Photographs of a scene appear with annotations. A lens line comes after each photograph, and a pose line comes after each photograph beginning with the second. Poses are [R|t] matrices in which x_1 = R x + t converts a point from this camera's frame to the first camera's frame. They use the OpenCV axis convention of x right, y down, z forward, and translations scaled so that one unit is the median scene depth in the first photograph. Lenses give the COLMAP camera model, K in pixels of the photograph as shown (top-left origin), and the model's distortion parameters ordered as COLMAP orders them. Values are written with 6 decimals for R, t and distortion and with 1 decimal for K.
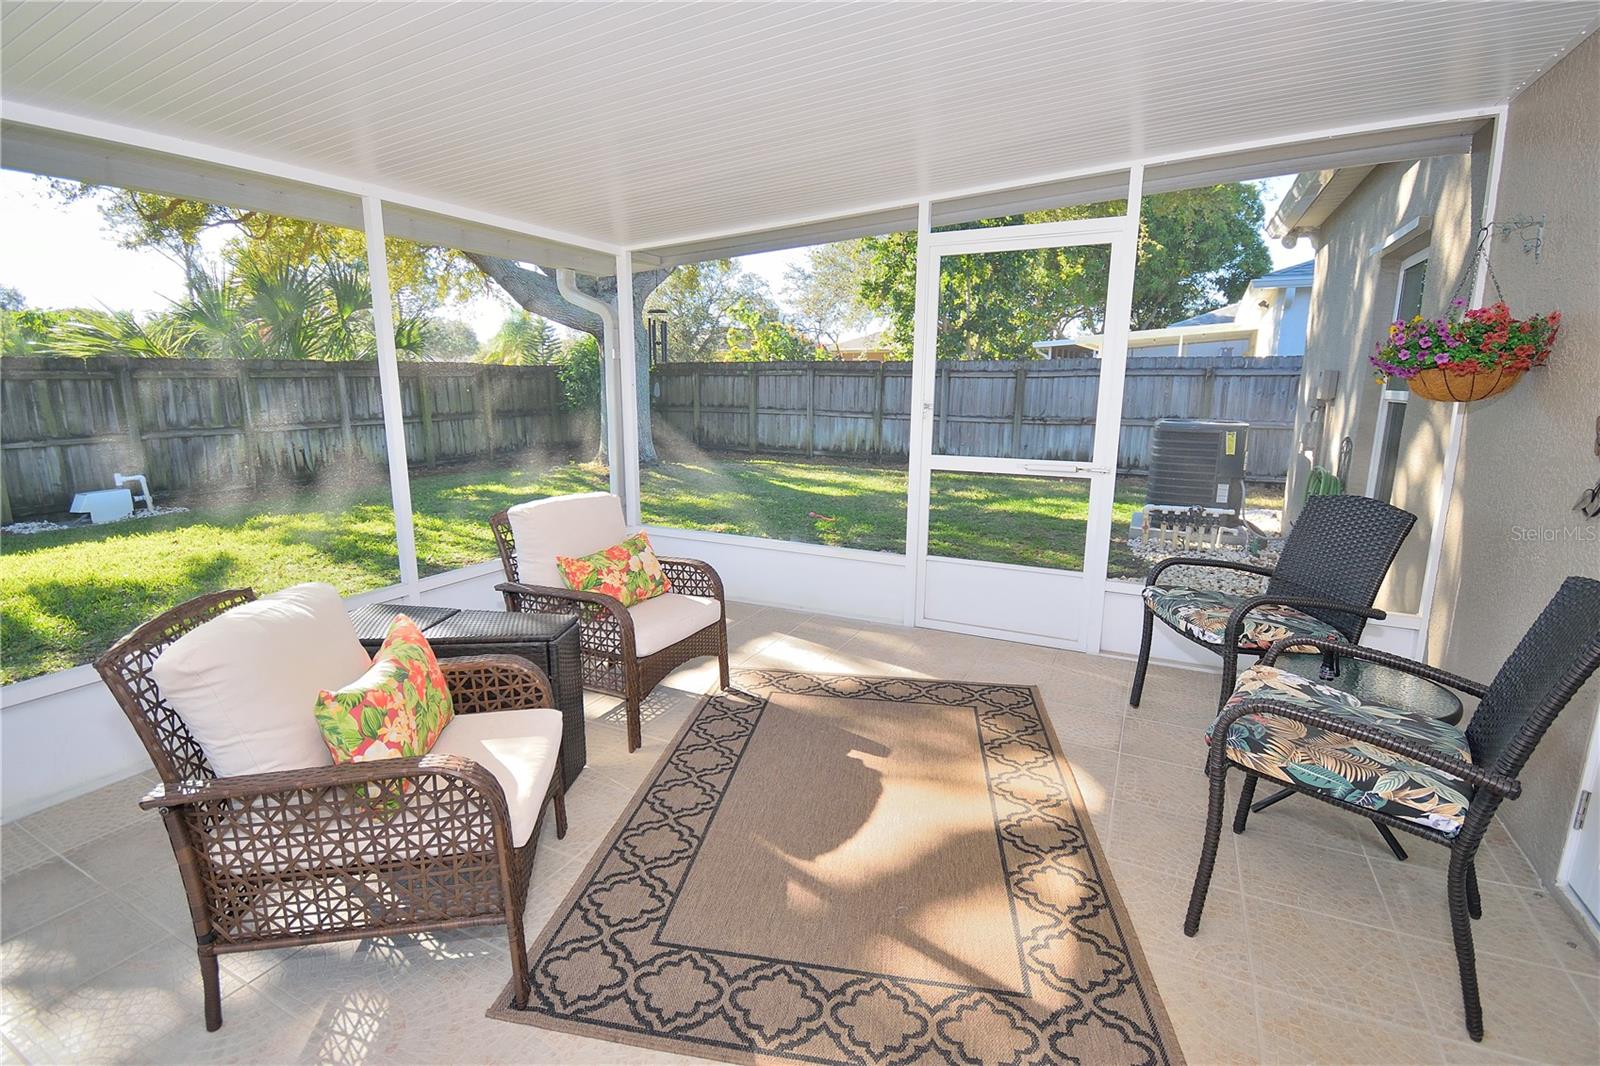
lens RADIAL K [[713.4, 0, 744.5], [0, 713.4, 524.1], [0, 0, 1]] dist [0.001615, -0.004676]
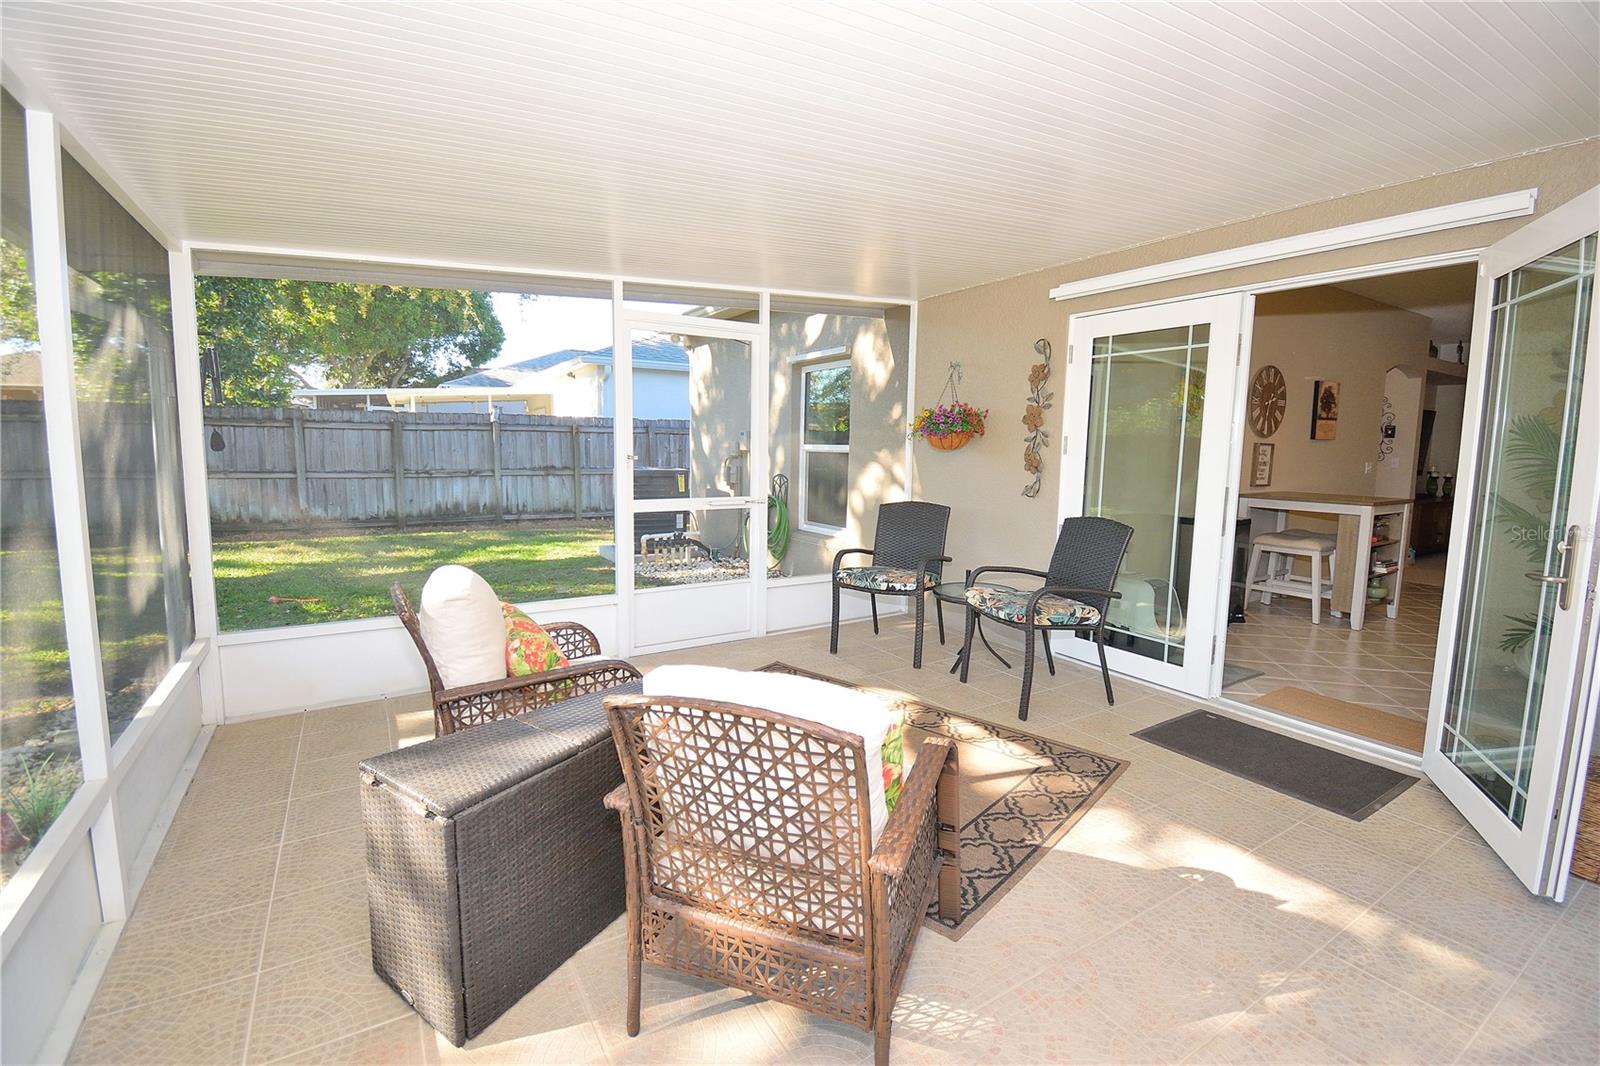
lens RADIAL K [[713.4, 0, 803.5], [0, 713.4, 529.3], [0, 0, 1]] dist [0.001615, -0.004676]
pose [[0.512379, -0.099447, 0.852982, -0.566314], [0.155076, 0.987658, 0.021996, -0.034192], [-0.844641, 0.121007, 0.521477, 0.185440]]
